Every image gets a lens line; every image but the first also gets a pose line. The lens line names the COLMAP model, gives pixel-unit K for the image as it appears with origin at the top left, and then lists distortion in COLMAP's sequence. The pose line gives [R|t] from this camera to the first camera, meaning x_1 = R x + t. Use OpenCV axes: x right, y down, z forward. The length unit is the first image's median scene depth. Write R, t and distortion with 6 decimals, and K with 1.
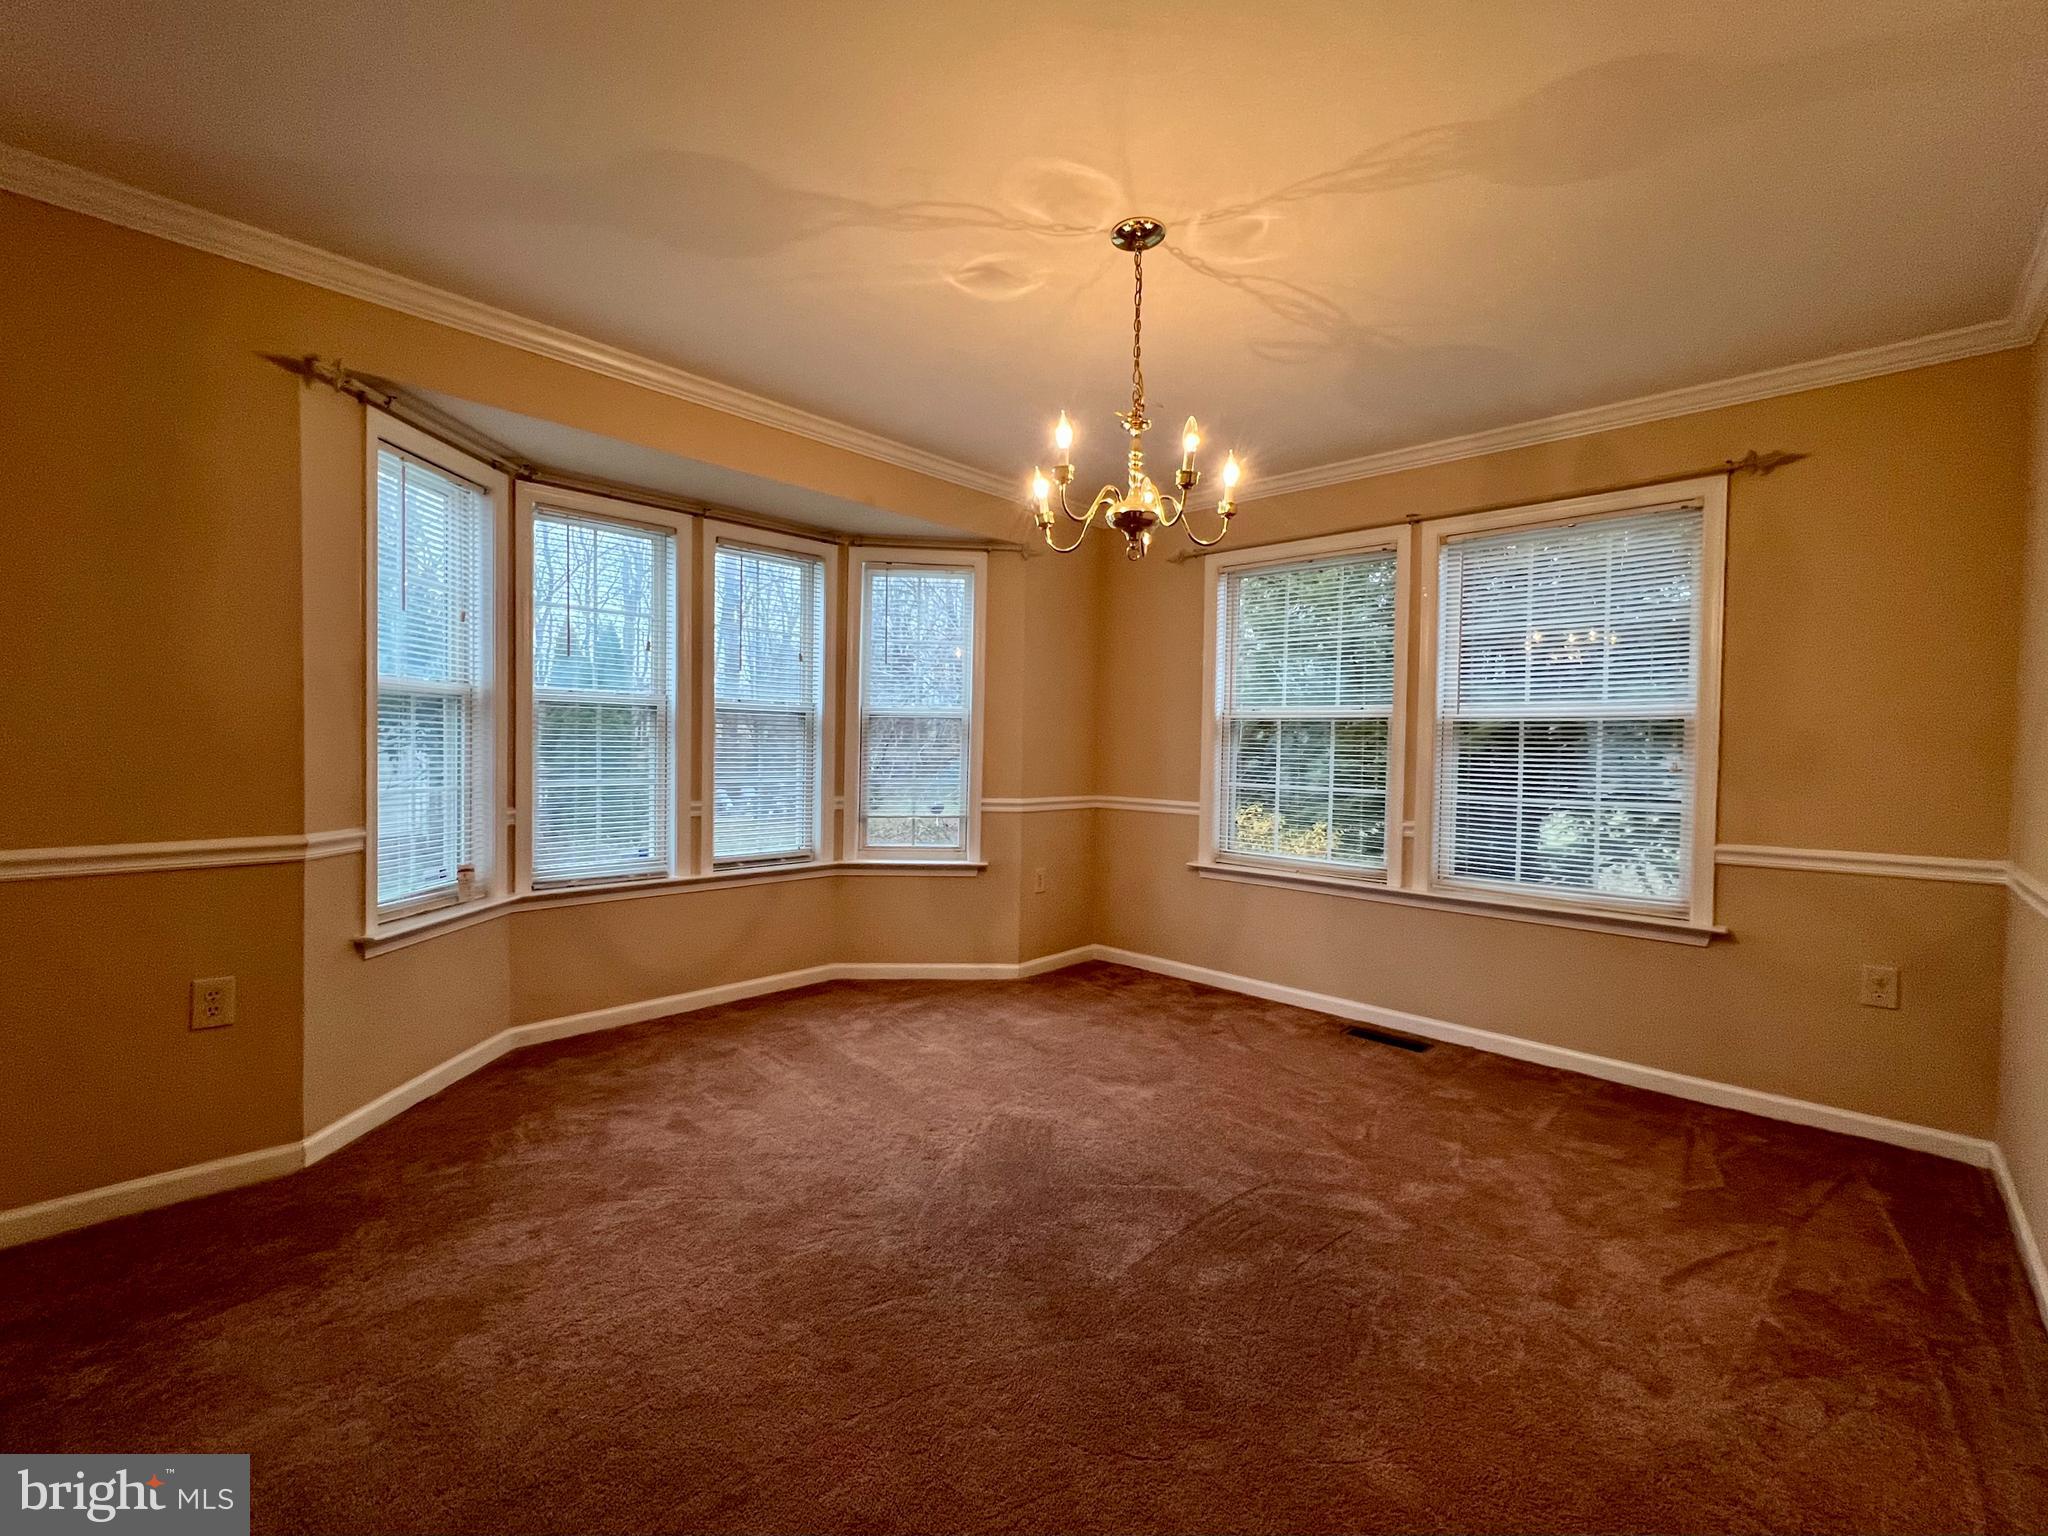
lens RADIAL K [[859.8, 0, 1024.0], [0, 859.8, 768.0], [0, 0, 1]] dist [0.008655, 0.000251]
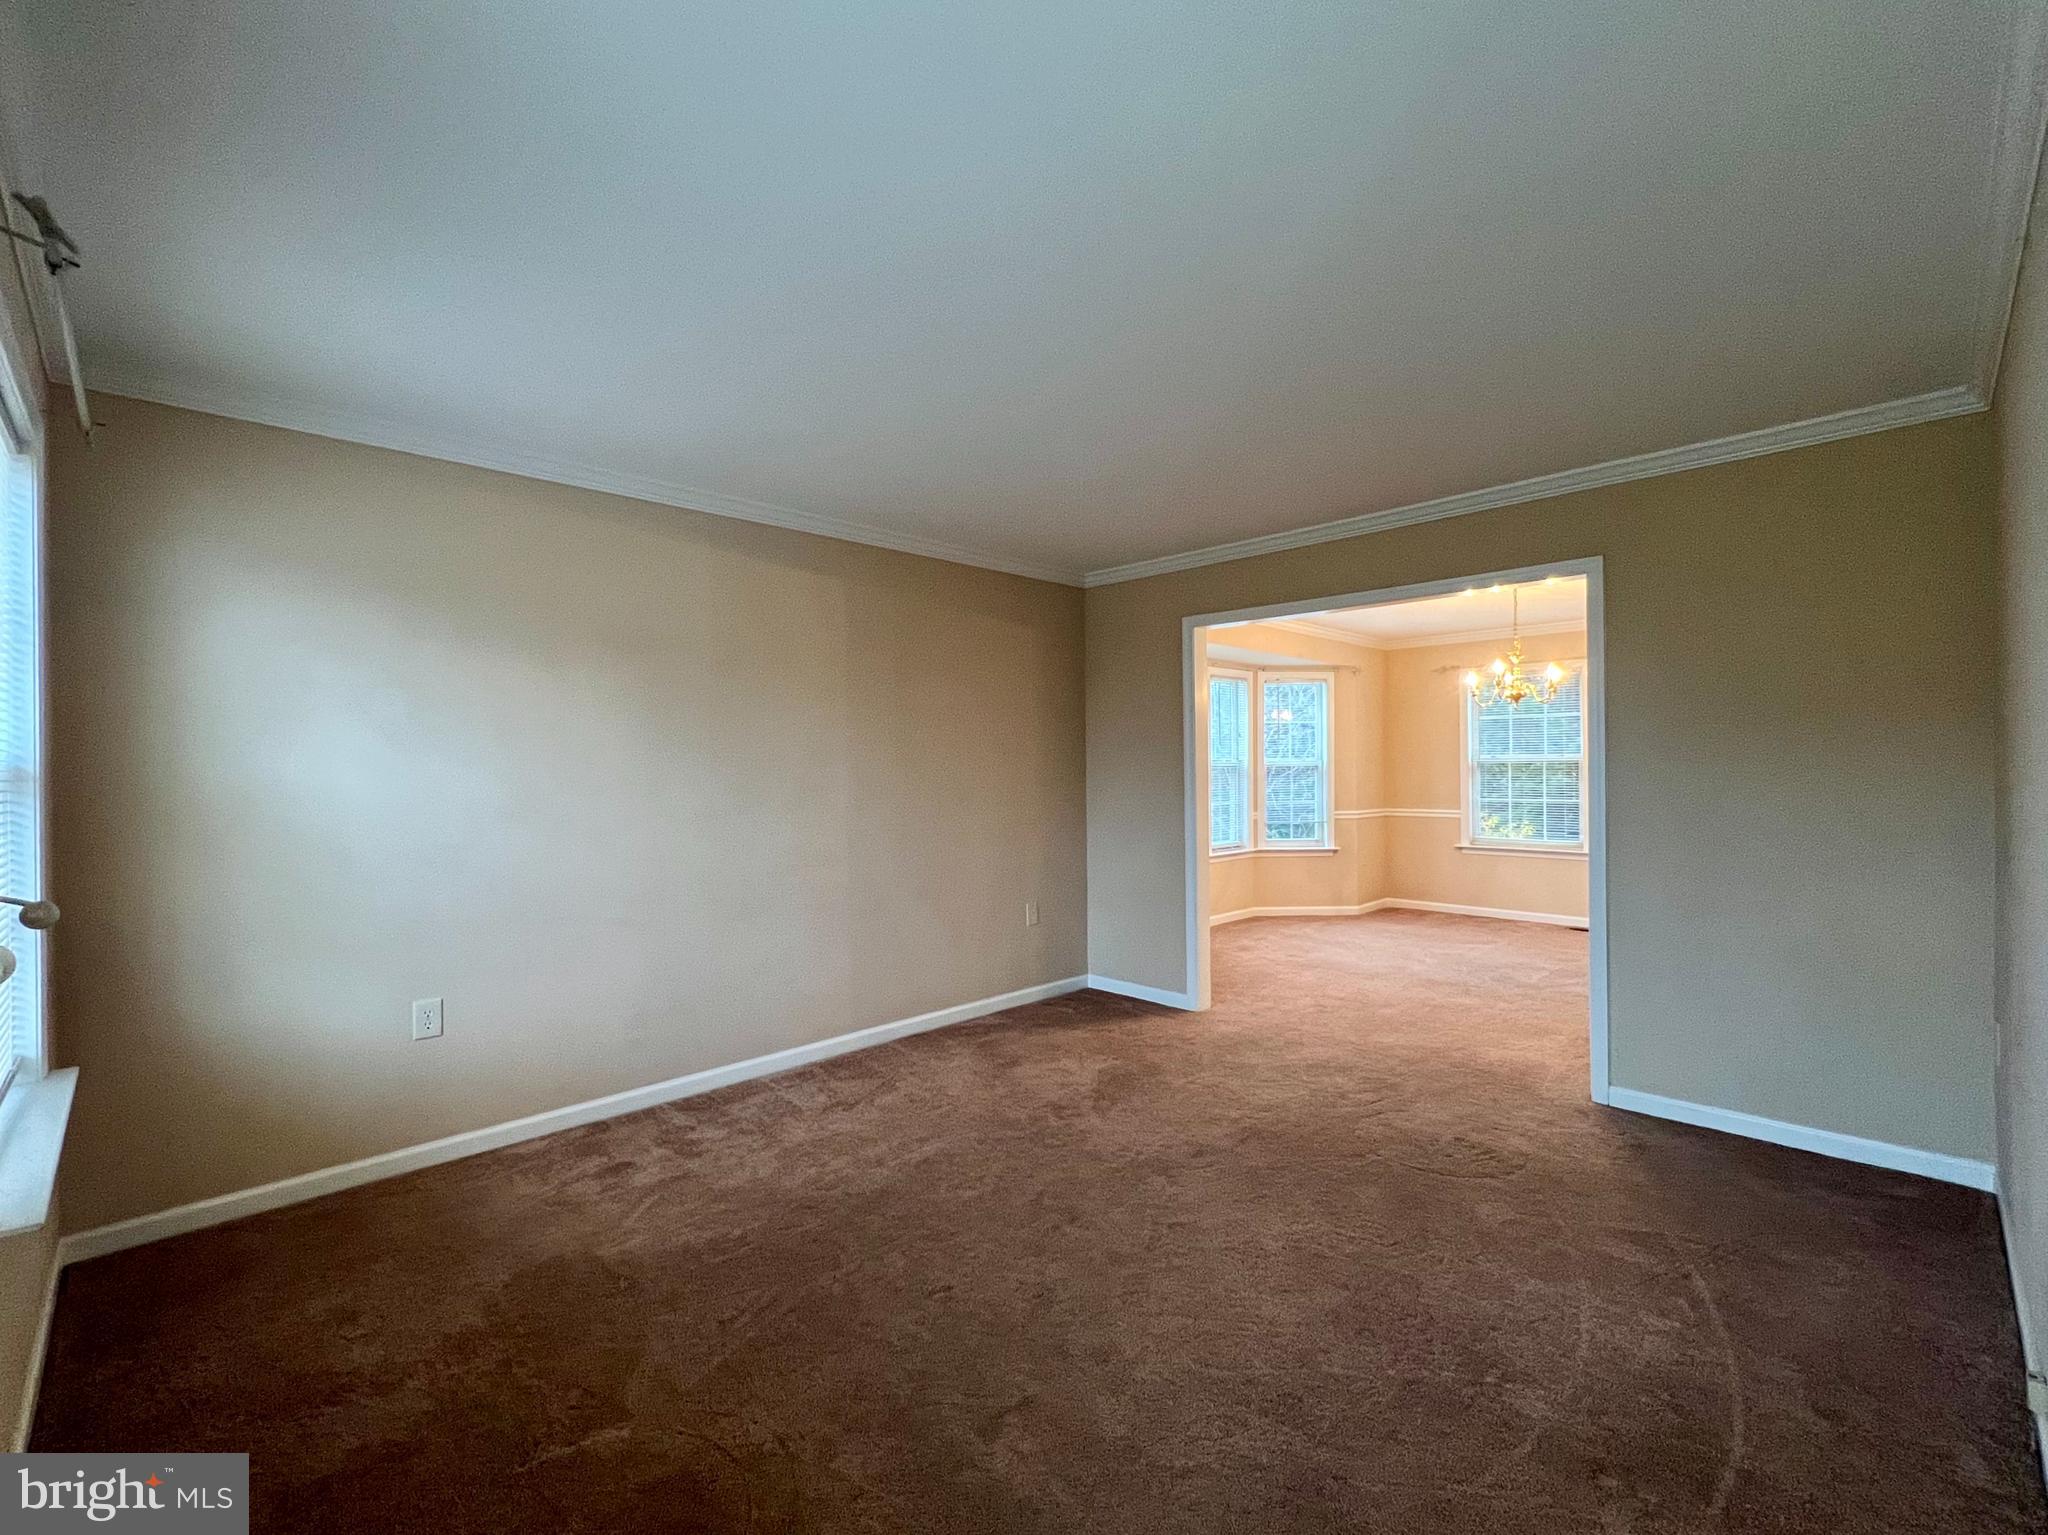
lens RADIAL K [[859.8, 0, 1024.0], [0, 859.8, 767.5], [0, 0, 1]] dist [0.008655, 0.000251]
pose [[0.999393, -0.027927, -0.020839, -0.712639], [0.027150, 0.998958, -0.036685, -0.007170], [0.021842, 0.036097, 0.999110, -0.858145]]
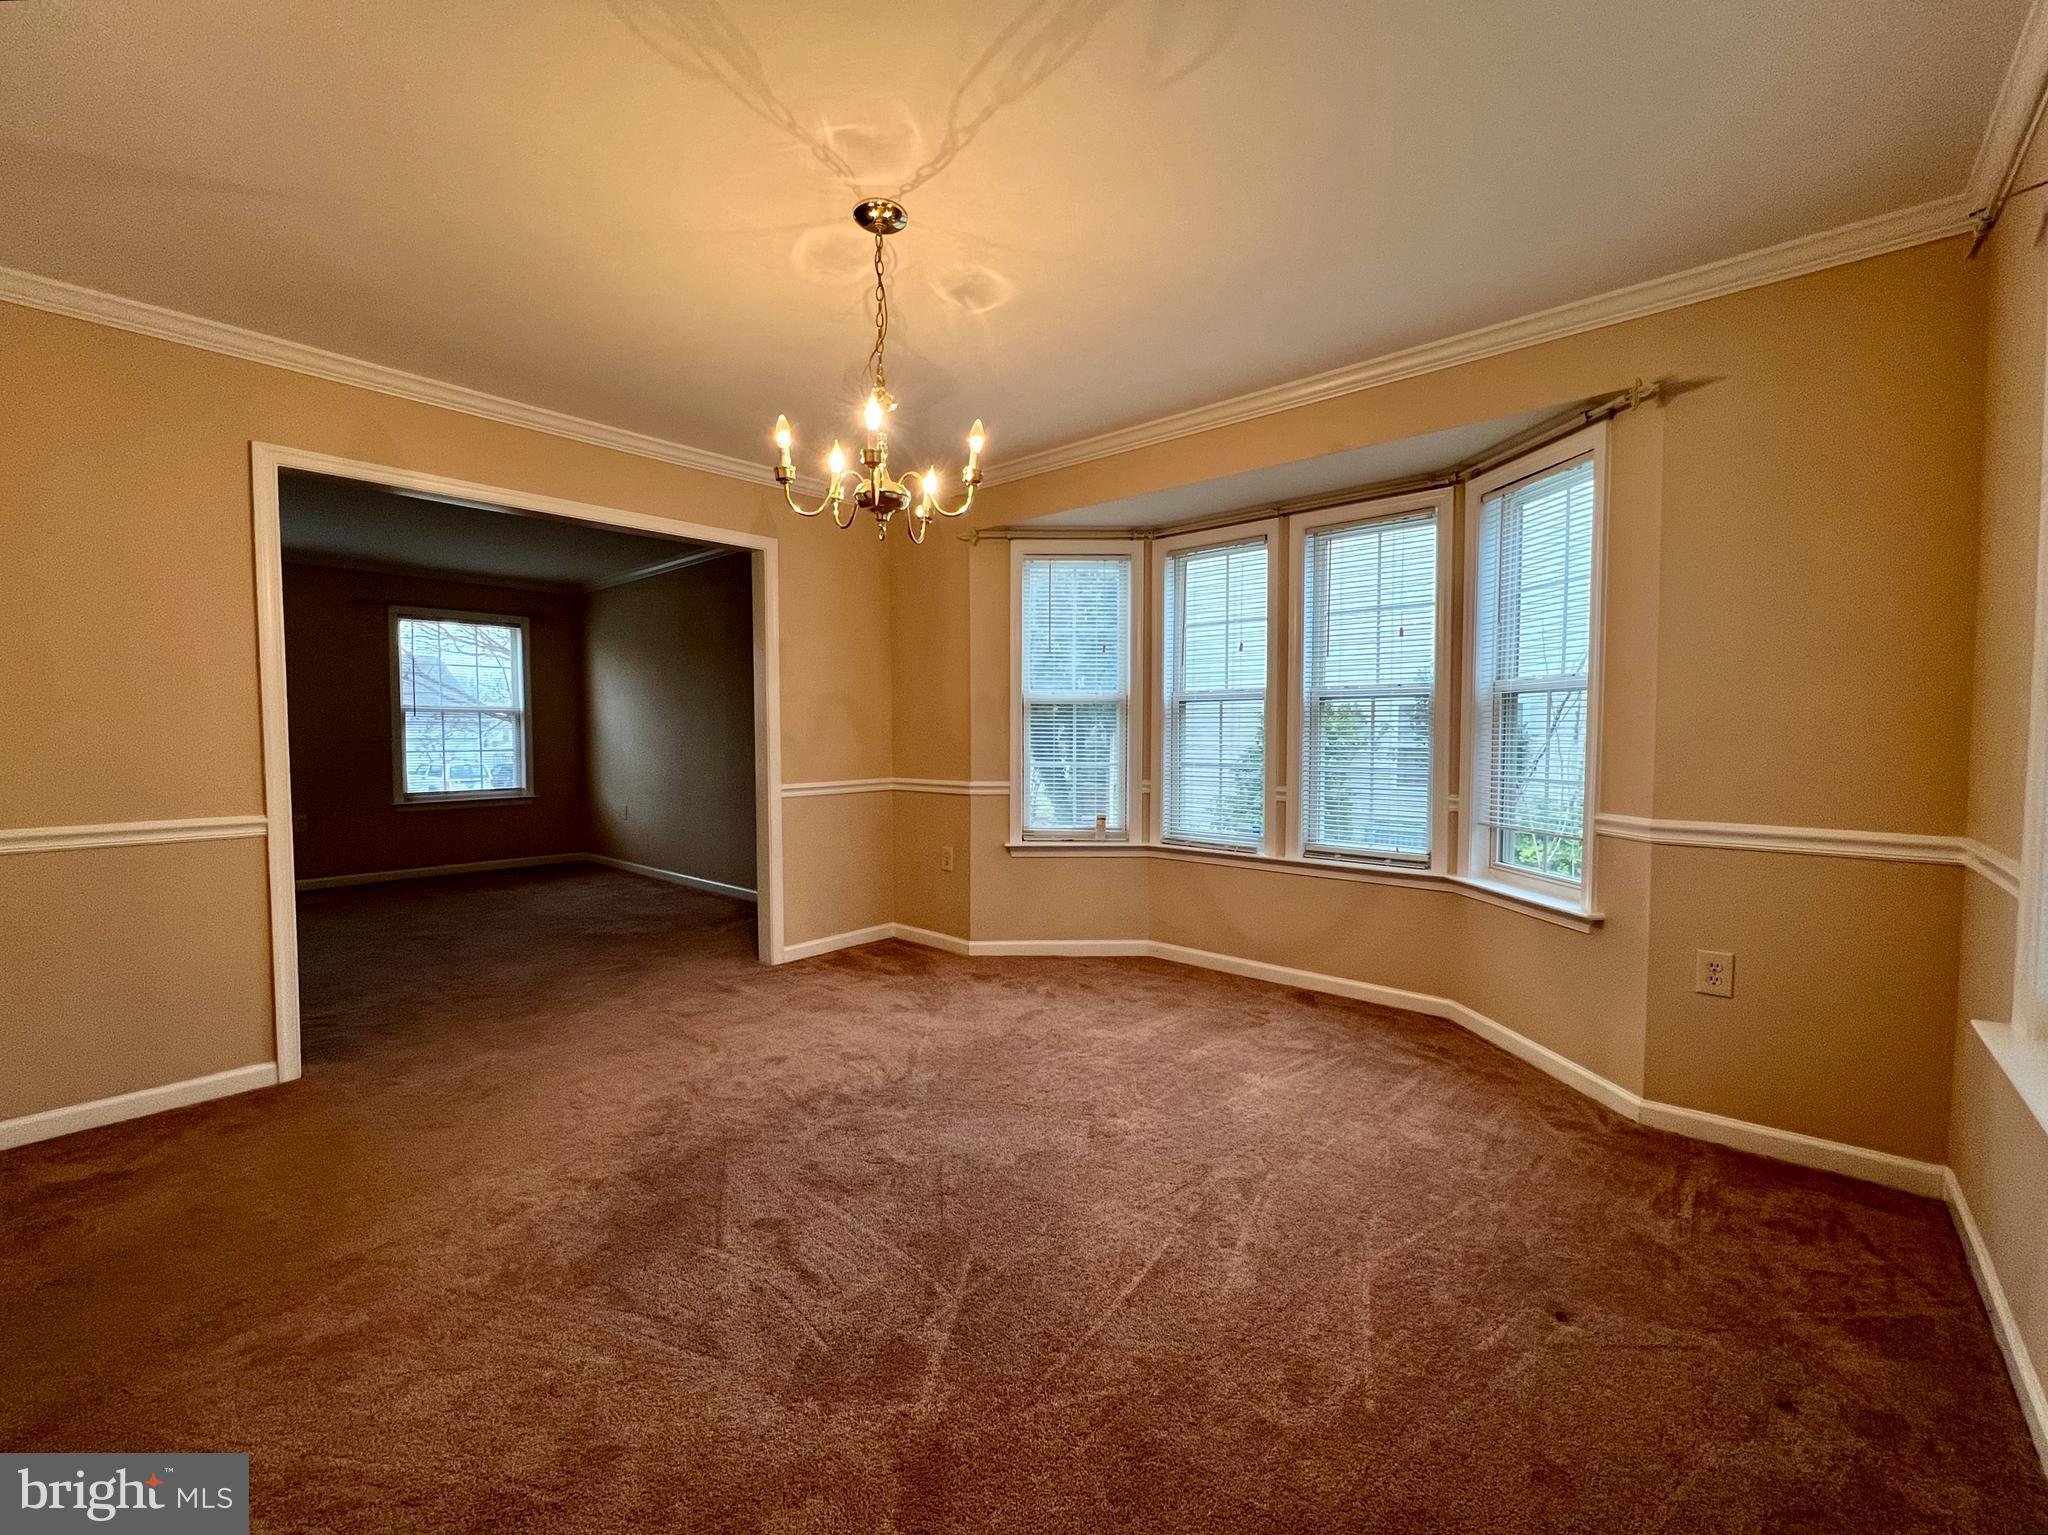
lens RADIAL K [[859.8, 0, 1024.0], [0, 859.8, 767.5], [0, 0, 1]] dist [0.008655, 0.000251]
pose [[0.043119, 0.029322, -0.998640, 0.627223], [-0.023689, 0.999318, 0.028319, -0.006656], [0.998789, 0.022435, 0.043785, 0.608018]]
